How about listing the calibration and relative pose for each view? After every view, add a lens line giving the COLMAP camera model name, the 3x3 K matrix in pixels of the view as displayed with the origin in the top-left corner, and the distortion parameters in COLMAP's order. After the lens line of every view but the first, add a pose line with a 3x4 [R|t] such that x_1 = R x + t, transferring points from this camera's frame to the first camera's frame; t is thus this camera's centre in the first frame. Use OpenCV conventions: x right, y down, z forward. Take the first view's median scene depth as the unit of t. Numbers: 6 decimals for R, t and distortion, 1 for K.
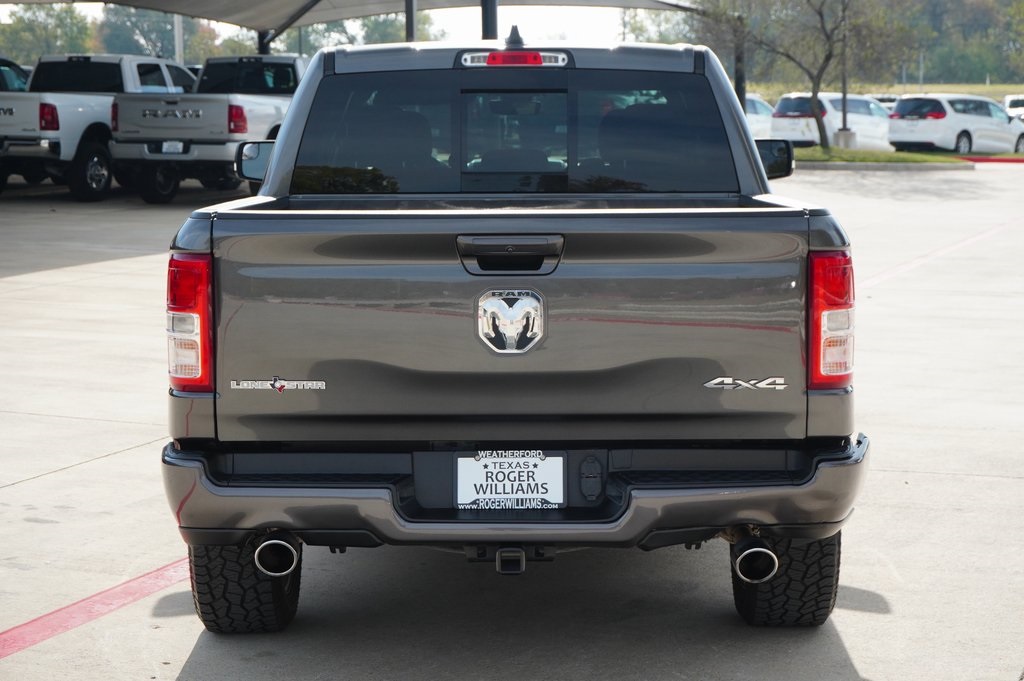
lens RADIAL K [[2339.7, 0, 511.0], [0, 2339.7, 341.2], [0, 0, 1]] dist [-0.125871, 0.000000]
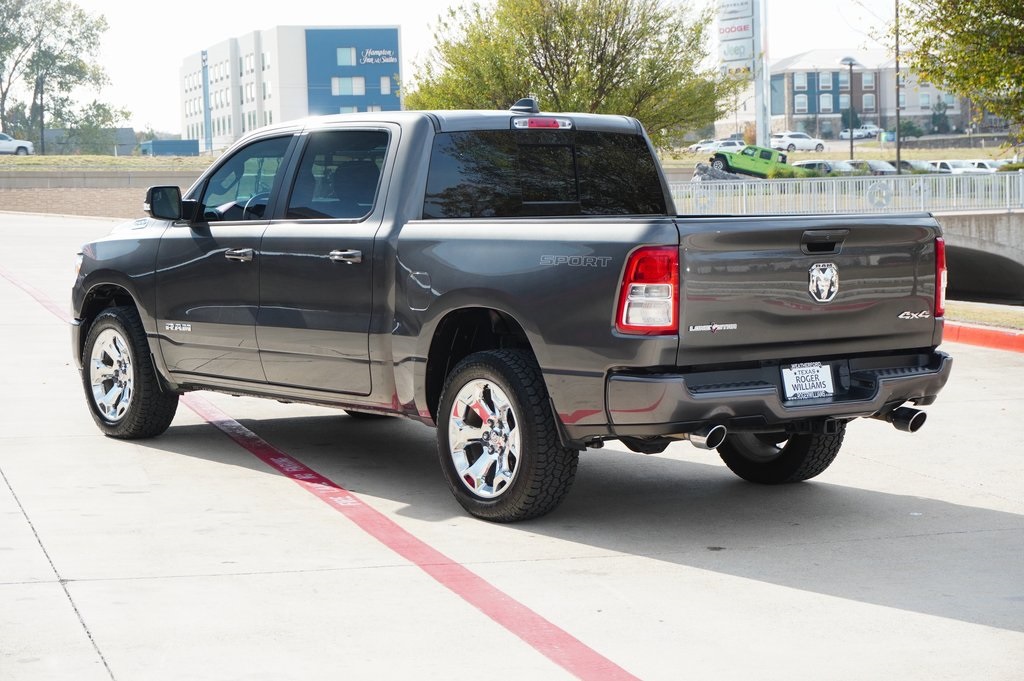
lens RADIAL K [[2339.7, 0, 513.6], [0, 2339.7, 341.4], [0, 0, 1]] dist [-0.125871, 0.000000]
pose [[0.784934, -0.046381, 0.617841, -1.167735], [0.065877, 0.997789, -0.008790, 0.032694], [-0.616067, 0.047602, 0.786254, -0.156216]]
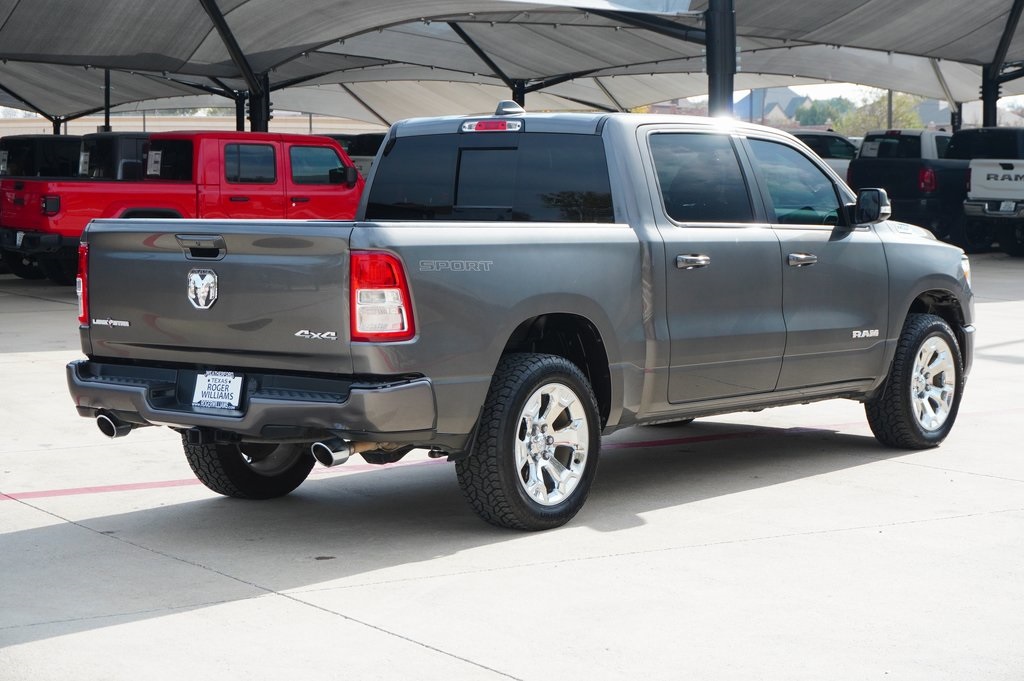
lens RADIAL K [[2339.7, 0, 513.3], [0, 2339.7, 338.9], [0, 0, 1]] dist [-0.125871, 0.000000]
pose [[0.788899, 0.046587, -0.612754, 1.133035], [-0.066511, 0.997738, -0.009774, 0.026957], [0.610912, 0.048465, 0.790213, -0.136582]]
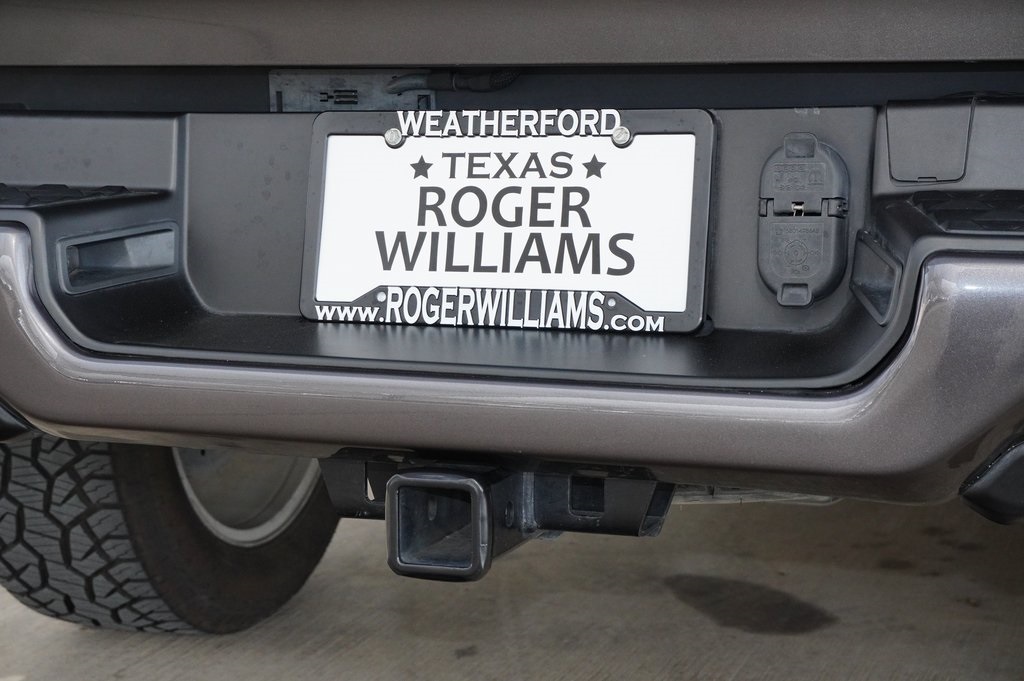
lens RADIAL K [[2061.7, 0, 512.3], [0, 2061.7, 341.8], [0, 0, 1]] dist [0.013721, 0.000000]
pose [[0.949594, 0.041893, -0.310671, 0.074560], [-0.025940, 0.998132, 0.055307, 0.060248], [0.312408, -0.044461, 0.948907, 0.776852]]
